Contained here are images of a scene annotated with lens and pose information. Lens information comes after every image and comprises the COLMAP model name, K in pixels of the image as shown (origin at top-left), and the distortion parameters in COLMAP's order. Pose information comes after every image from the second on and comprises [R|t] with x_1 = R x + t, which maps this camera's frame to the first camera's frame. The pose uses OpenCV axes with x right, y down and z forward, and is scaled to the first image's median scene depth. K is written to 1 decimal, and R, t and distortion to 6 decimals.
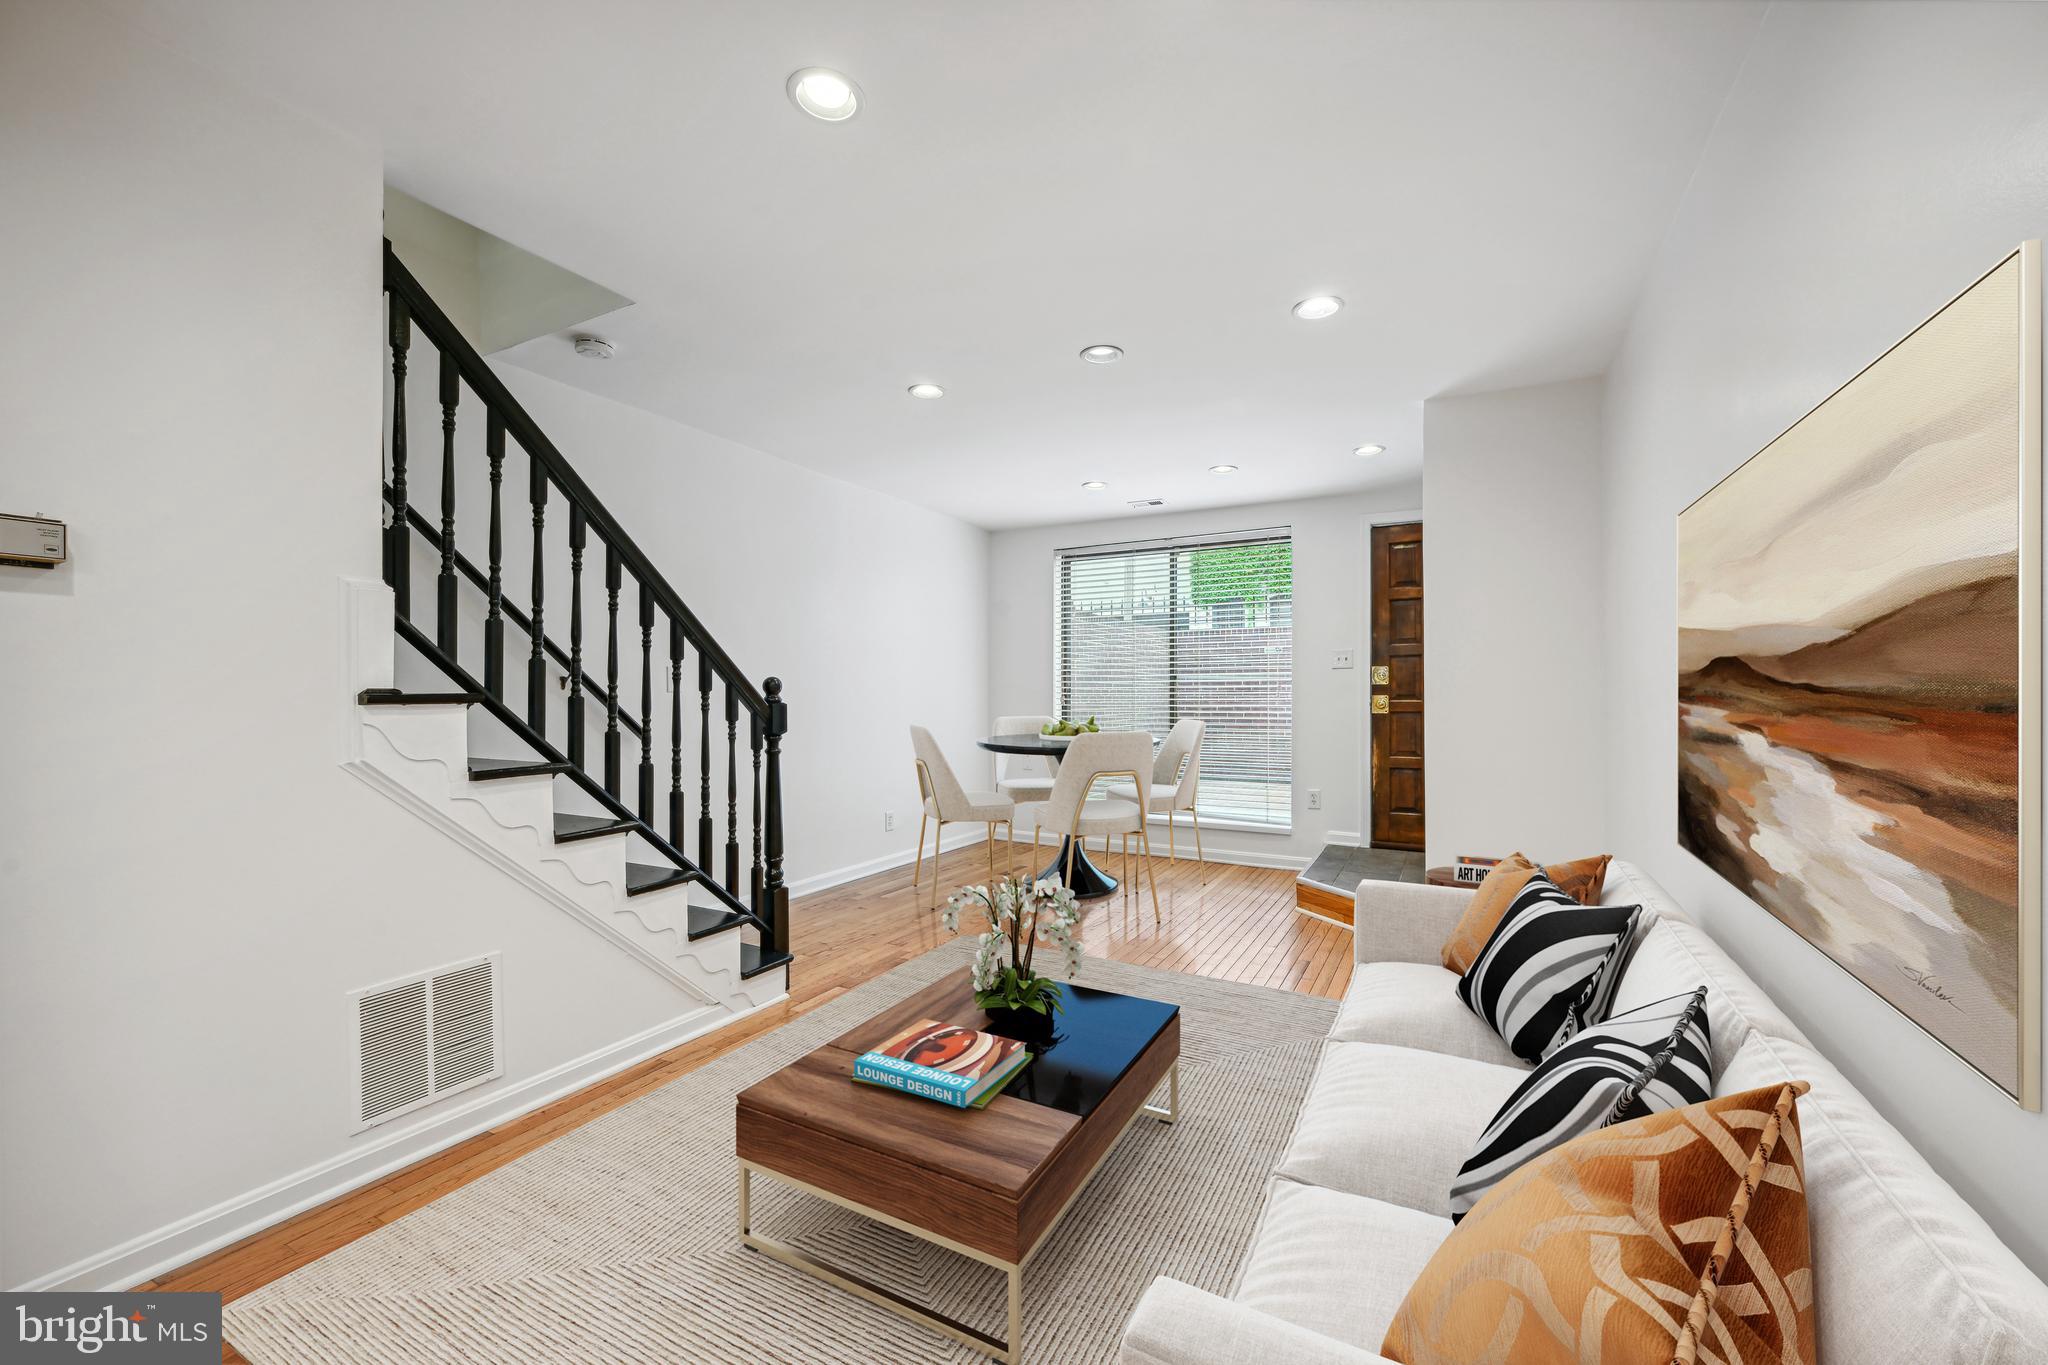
lens RADIAL K [[810.8, 0, 1024.0], [0, 810.8, 682.5], [0, 0, 1]] dist [-0.079438, 0.000208]
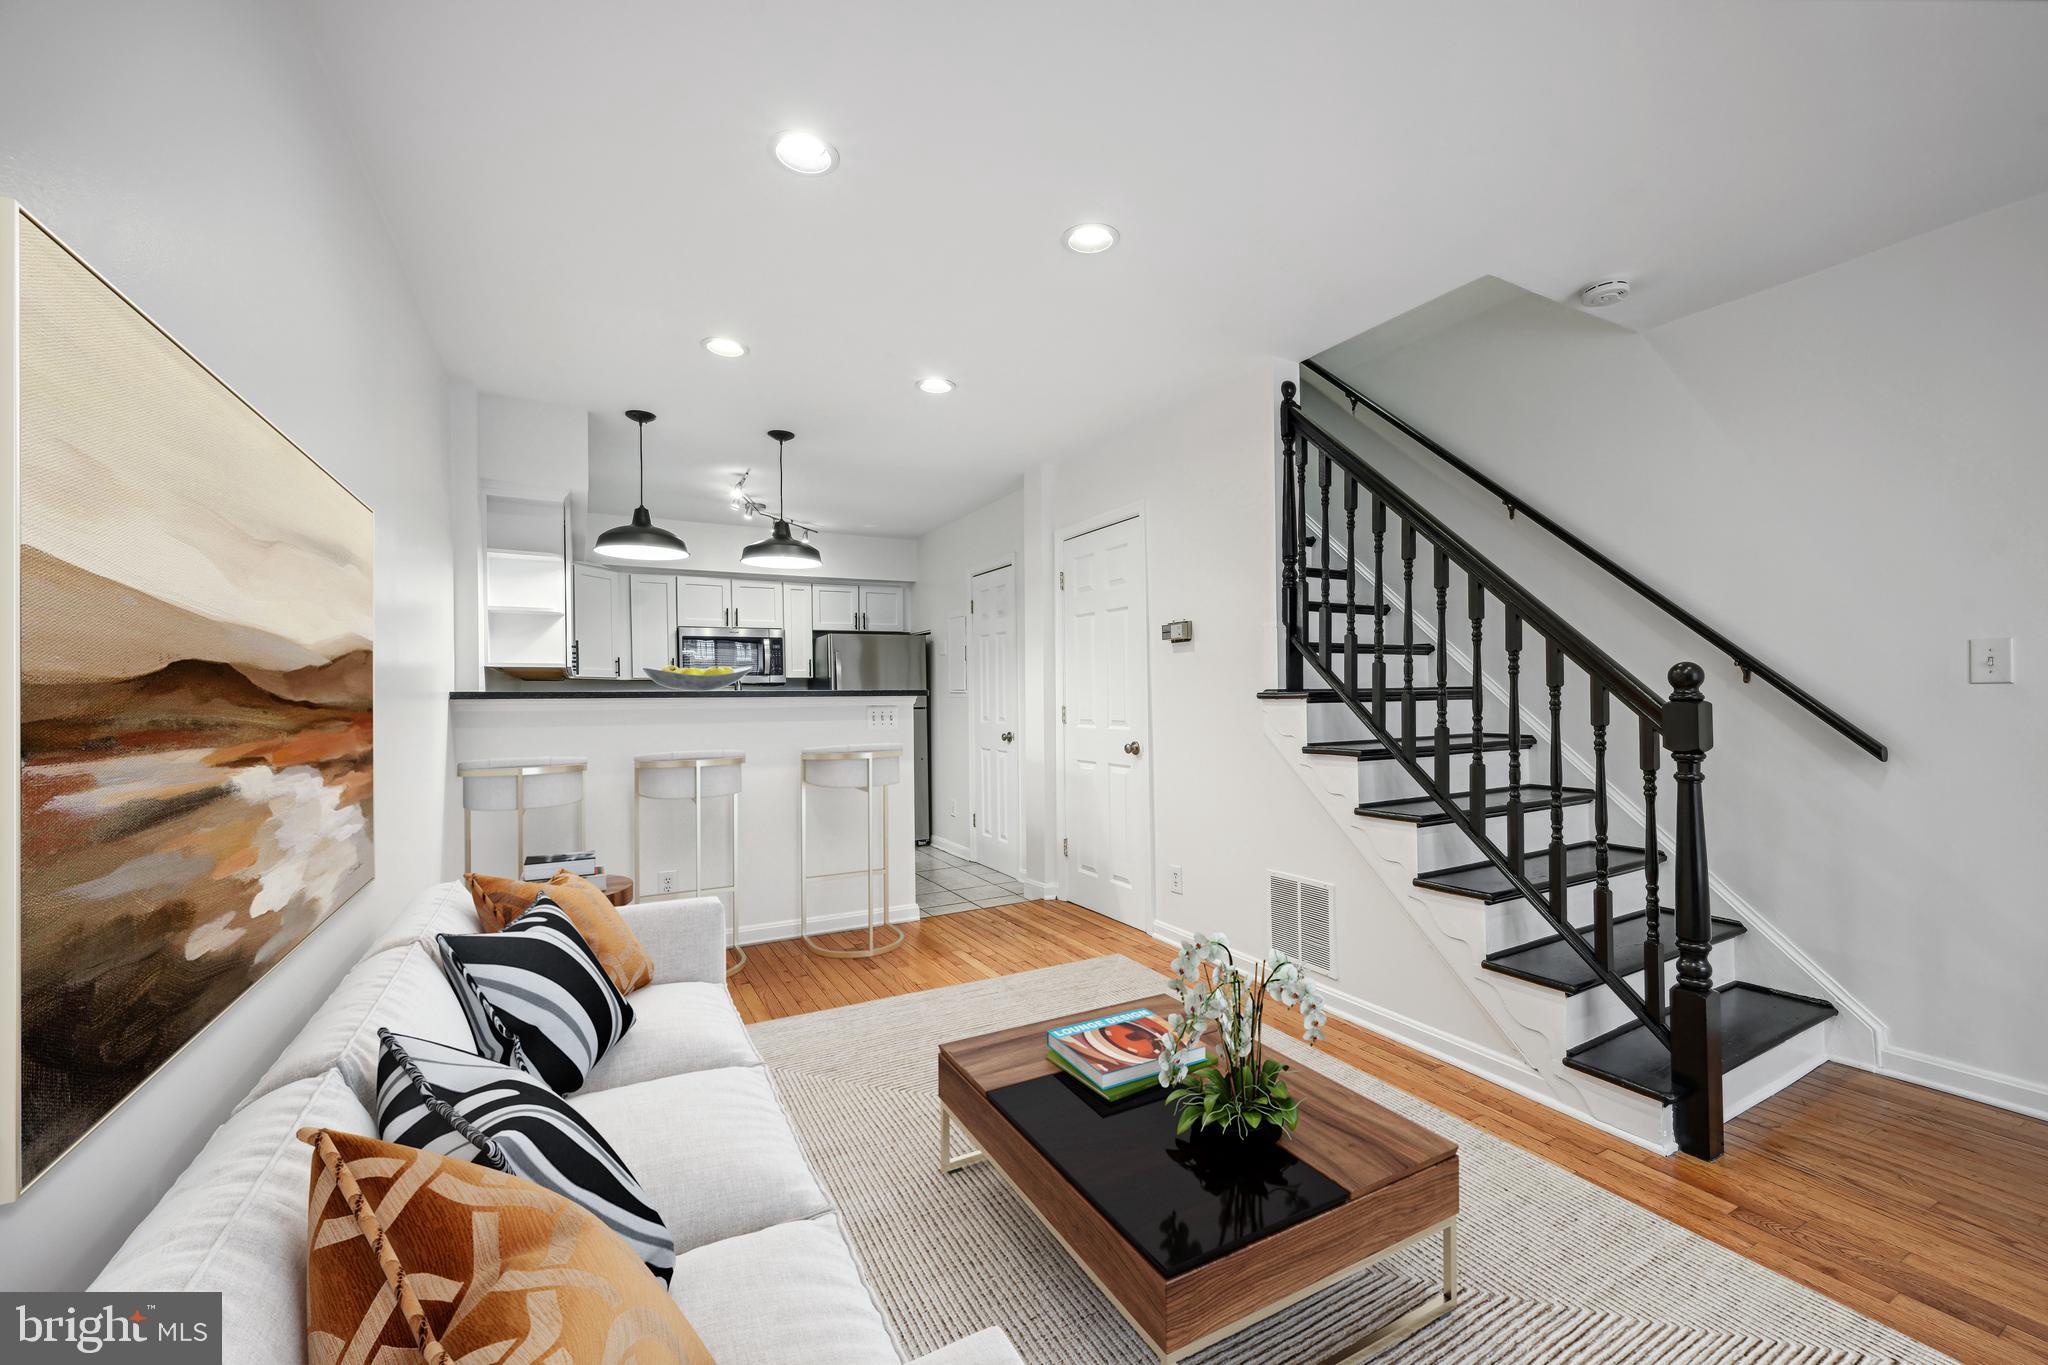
lens RADIAL K [[841.1, 0, 1024.0], [0, 841.1, 682.5], [0, 0, 1]] dist [-0.017932, 0.000109]
pose [[-0.555305, 0.010866, -0.831576, 0.924918], [0.021085, 0.999777, -0.001016, -0.001330], [0.831379, -0.018098, -0.555411, 1.591424]]
